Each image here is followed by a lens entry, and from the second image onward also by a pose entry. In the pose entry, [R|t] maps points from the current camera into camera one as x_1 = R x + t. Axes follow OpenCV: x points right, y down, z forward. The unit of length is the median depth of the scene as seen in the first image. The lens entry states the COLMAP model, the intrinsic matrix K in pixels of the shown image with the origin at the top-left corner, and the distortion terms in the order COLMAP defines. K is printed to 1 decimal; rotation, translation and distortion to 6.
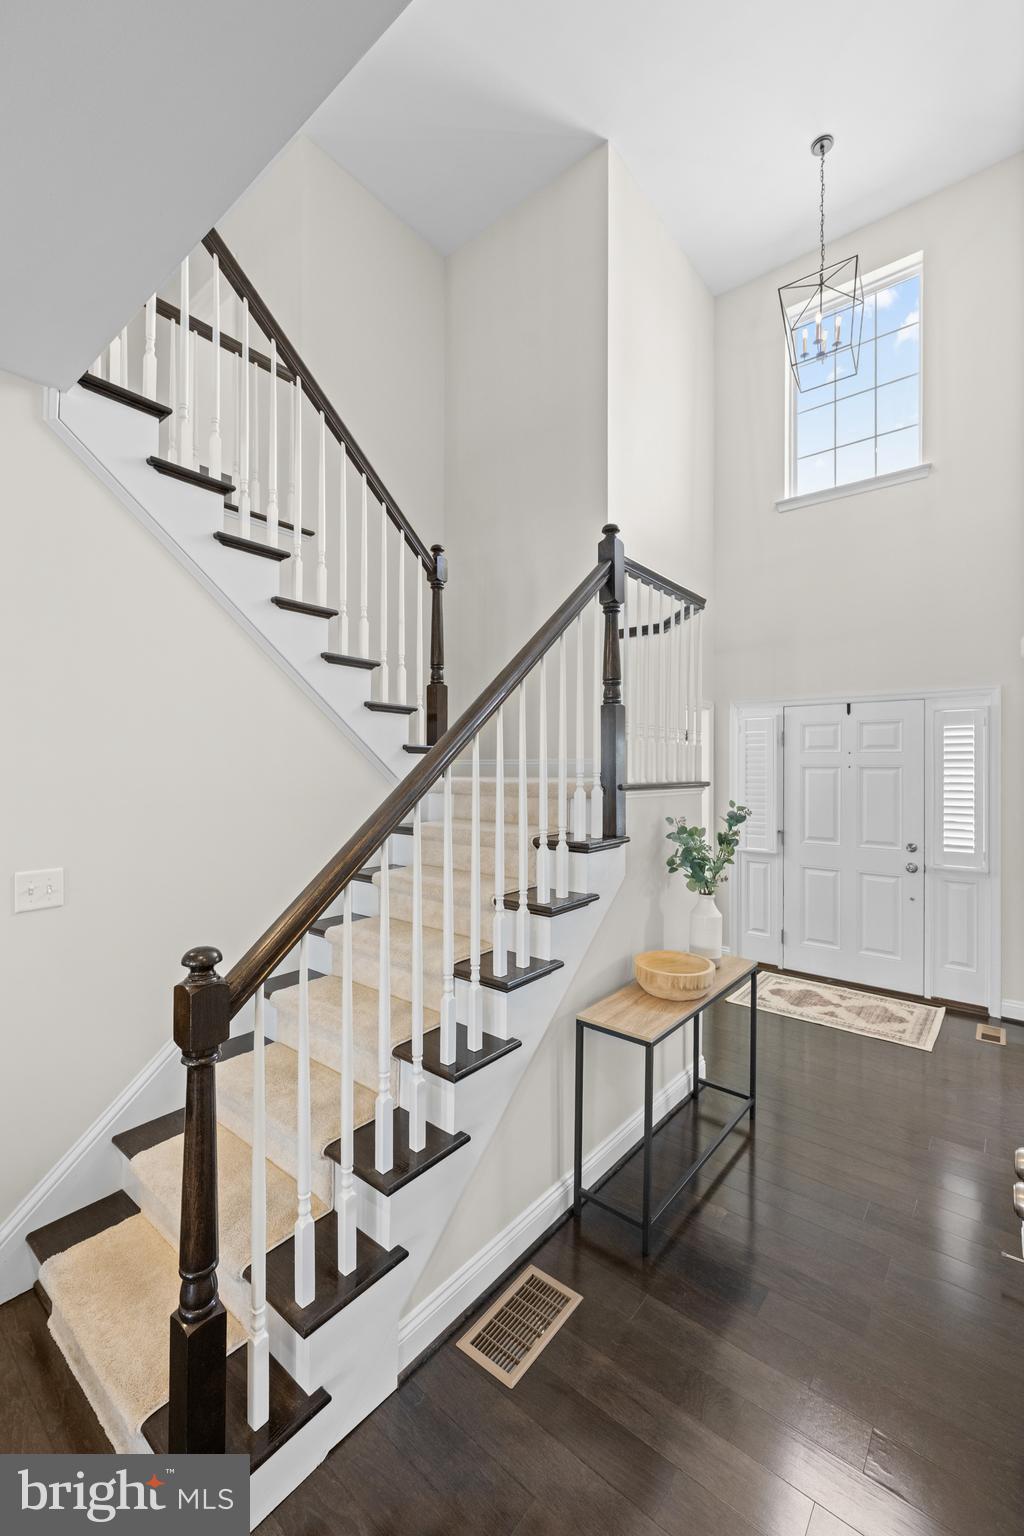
lens RADIAL K [[613.5, 0, 517.1], [0, 613.5, 765.1], [0, 0, 1]] dist [-0.003738, 0.001736]
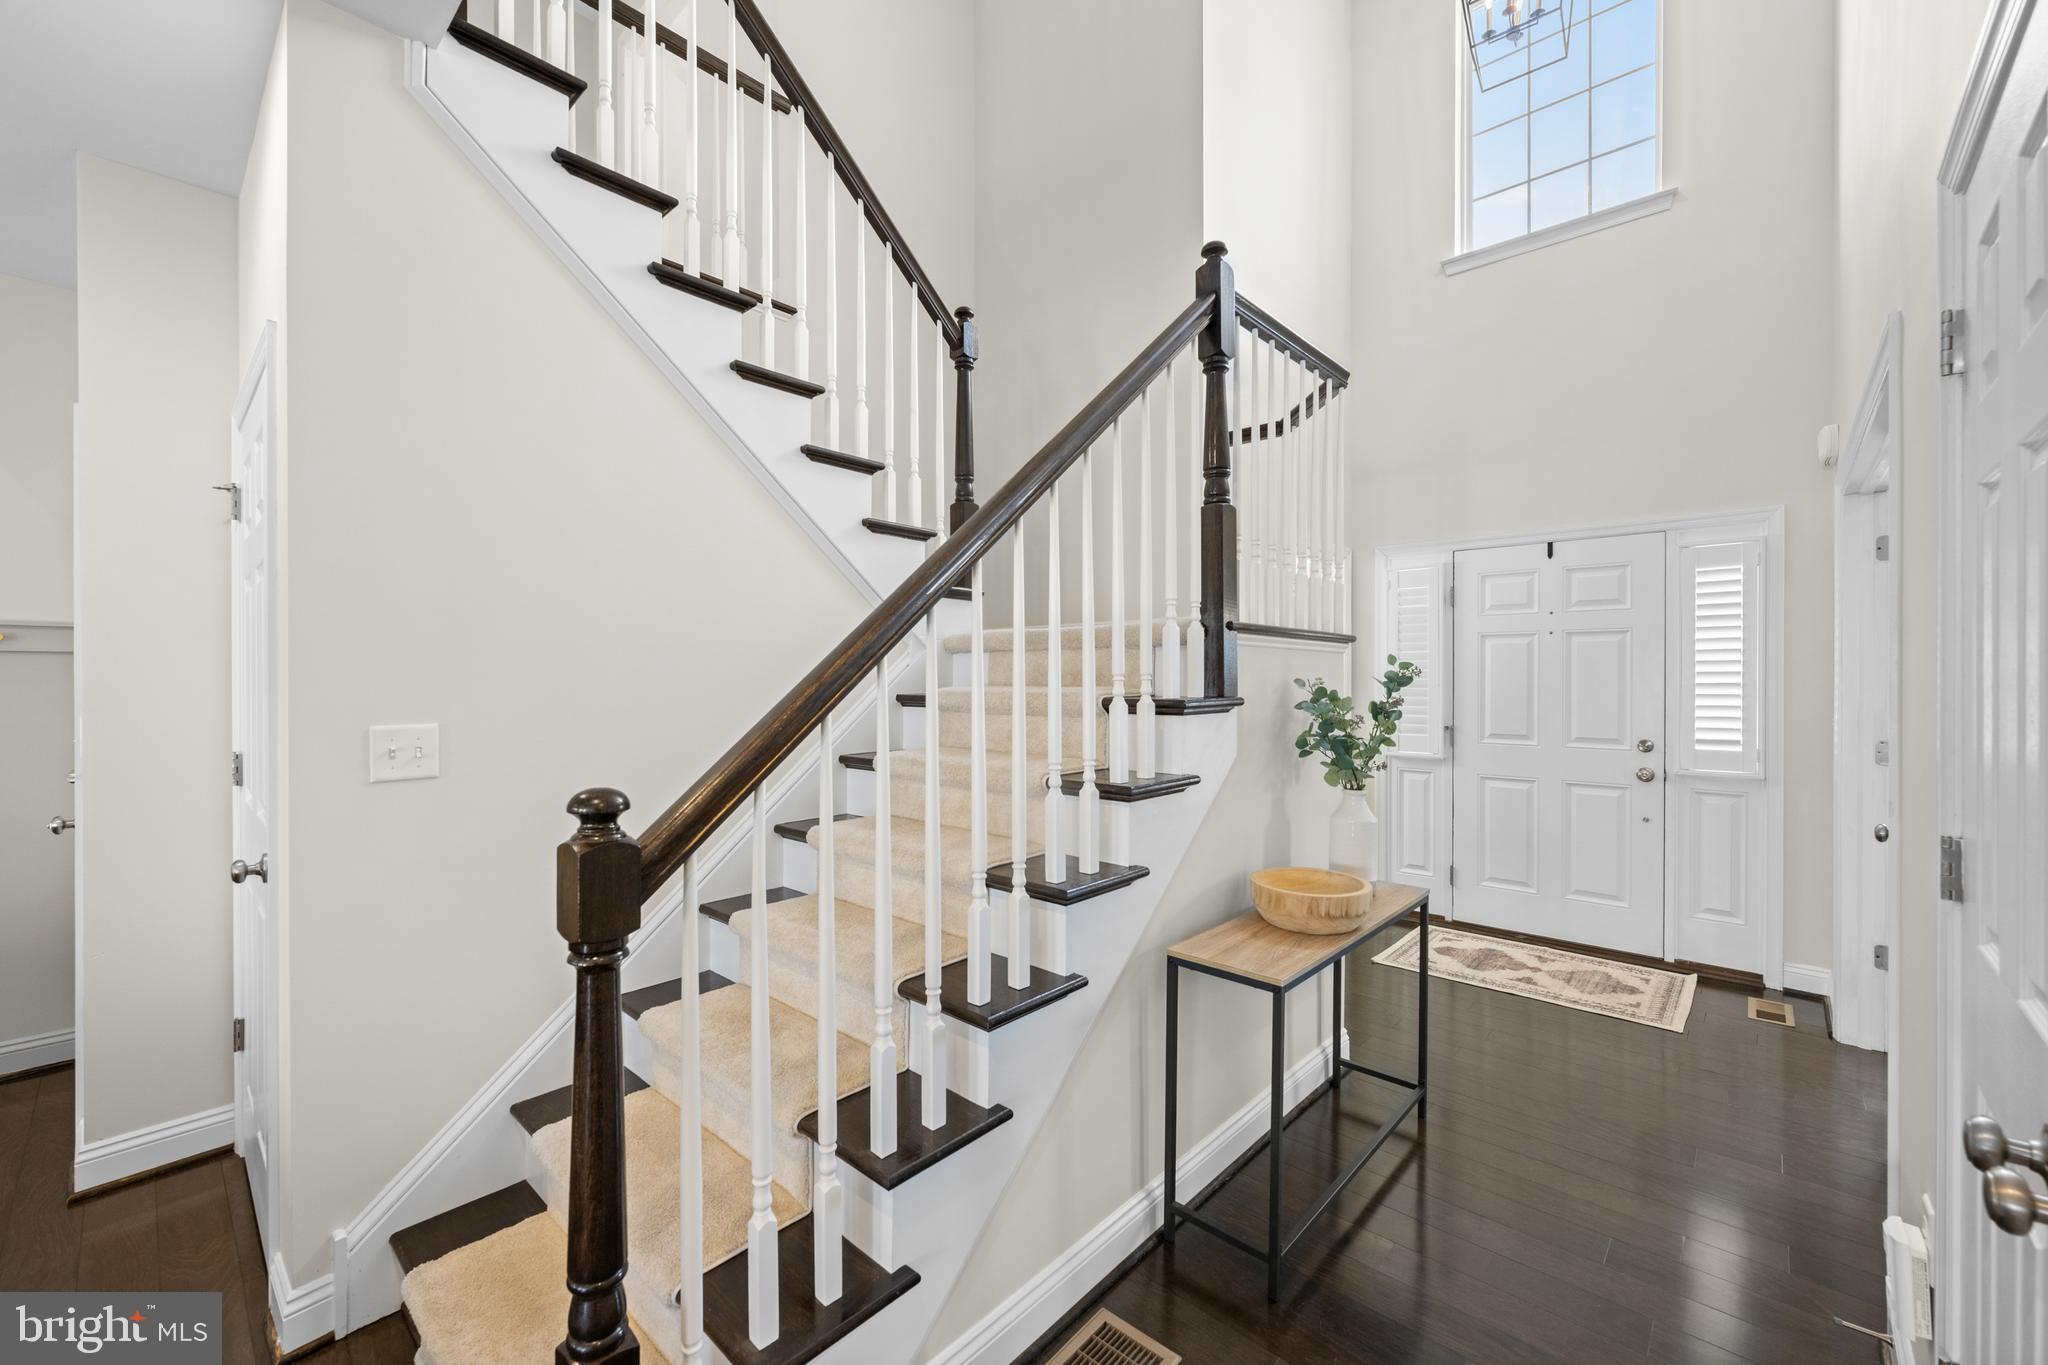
lens RADIAL K [[818.0, 0, 1031.6], [0, 818.0, 671.8], [0, 0, 1]] dist [-0.003738, 0.001736]
pose [[0.998647, -0.002749, -0.051927, -0.005076], [0.003129, 0.999969, 0.007241, 0.077326], [0.051906, -0.007394, 0.998625, 0.072687]]
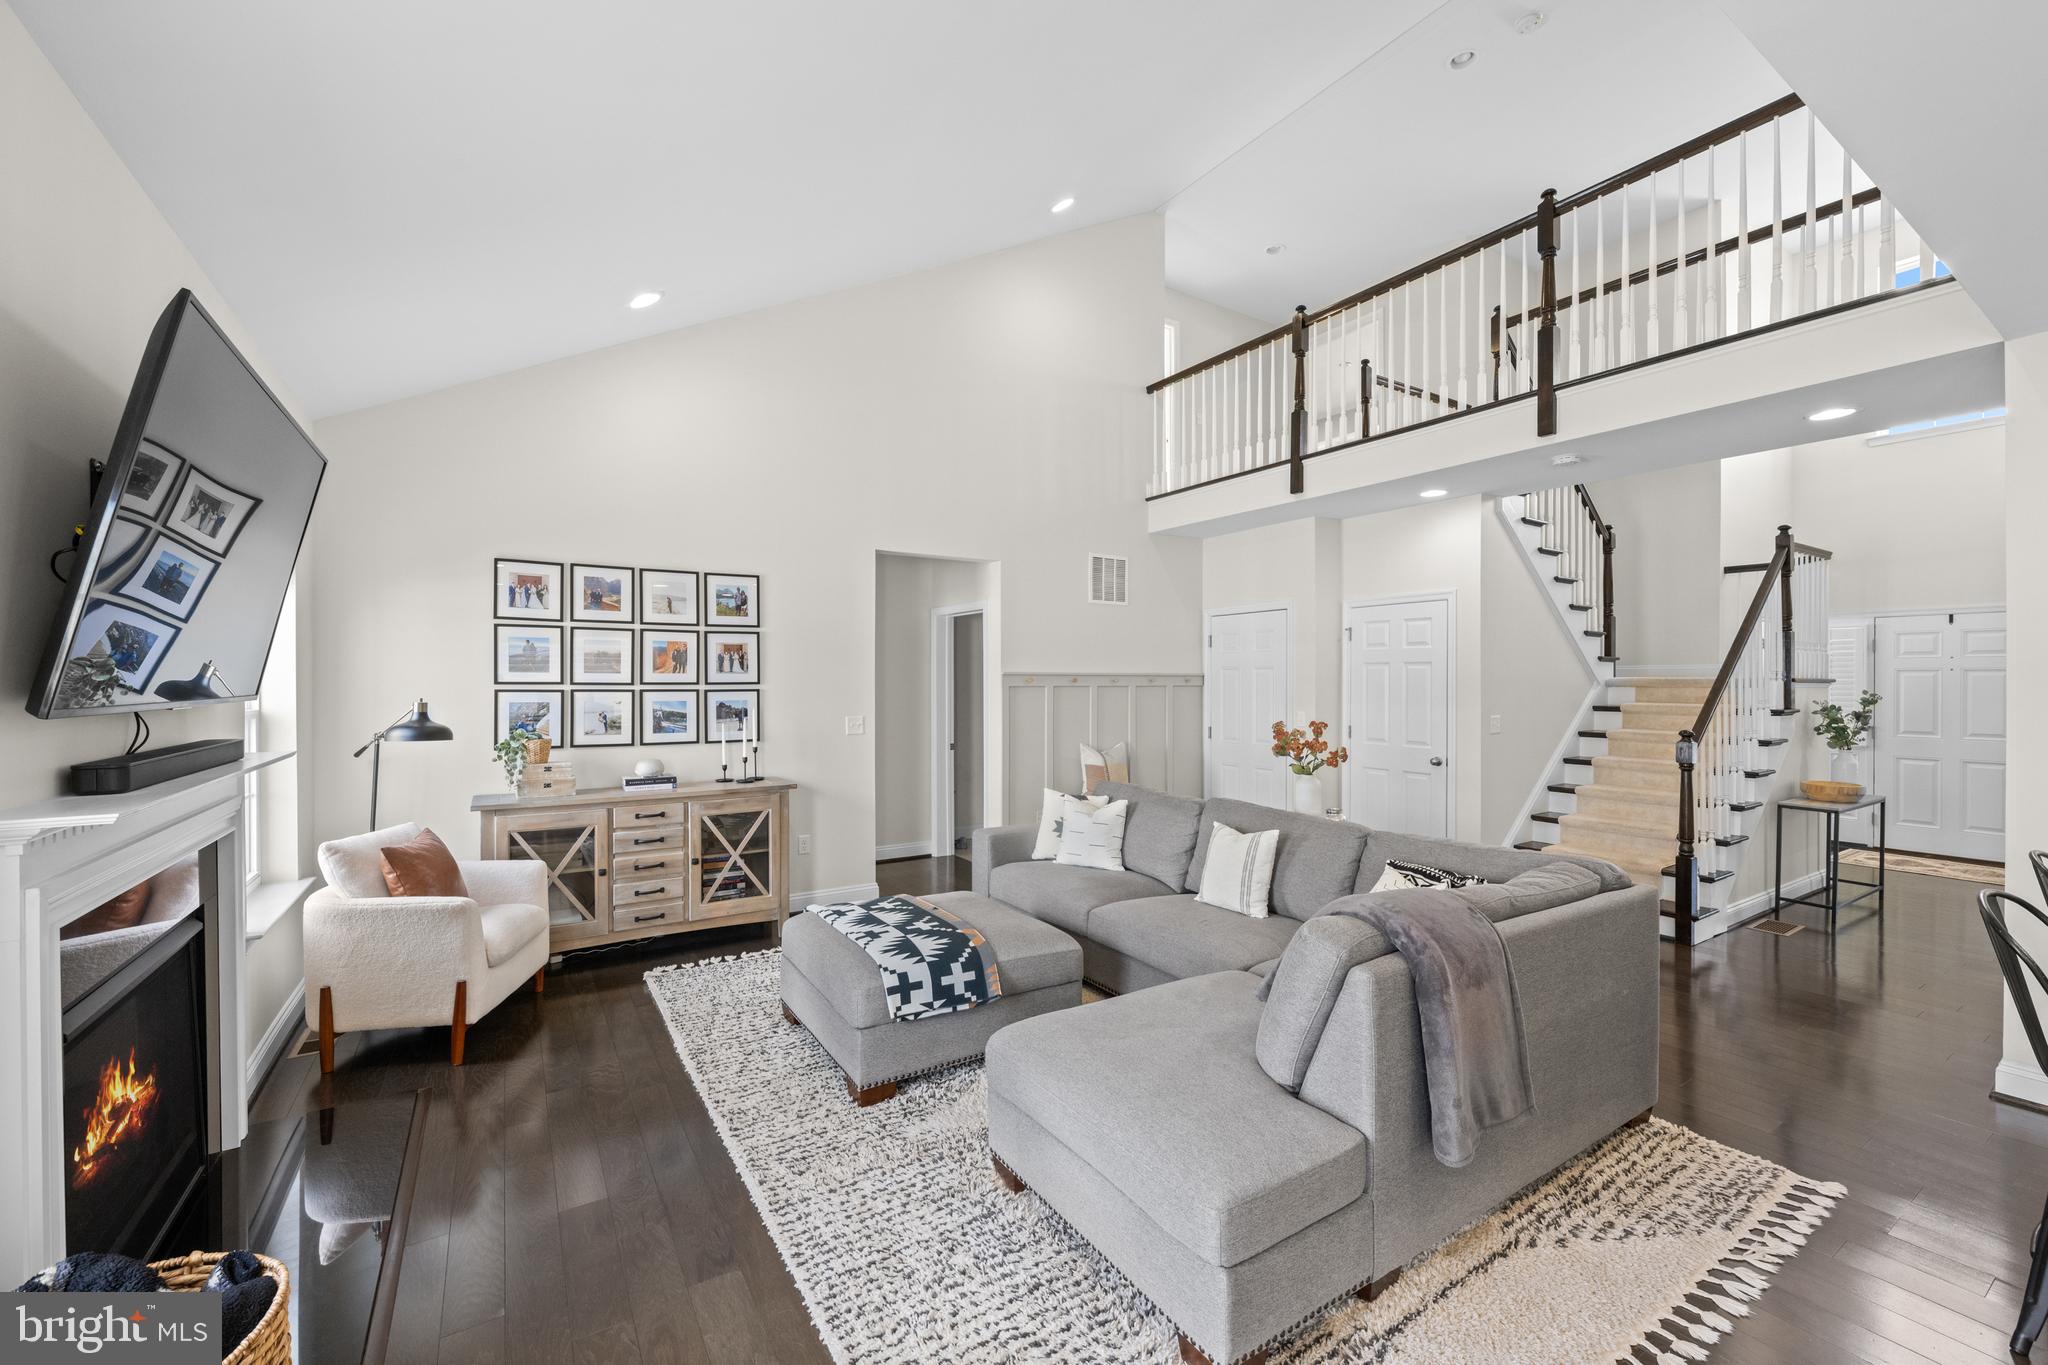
lens RADIAL K [[818.0, 0, 1020.3], [0, 818.0, 686.3], [0, 0, 1]] dist [-0.003738, 0.001736]
pose [[0.948180, 0.000170, -0.317732, -1.115018], [0.003747, 0.999924, 0.011717, 0.017610], [0.317710, -0.012301, 0.948108, -1.782116]]
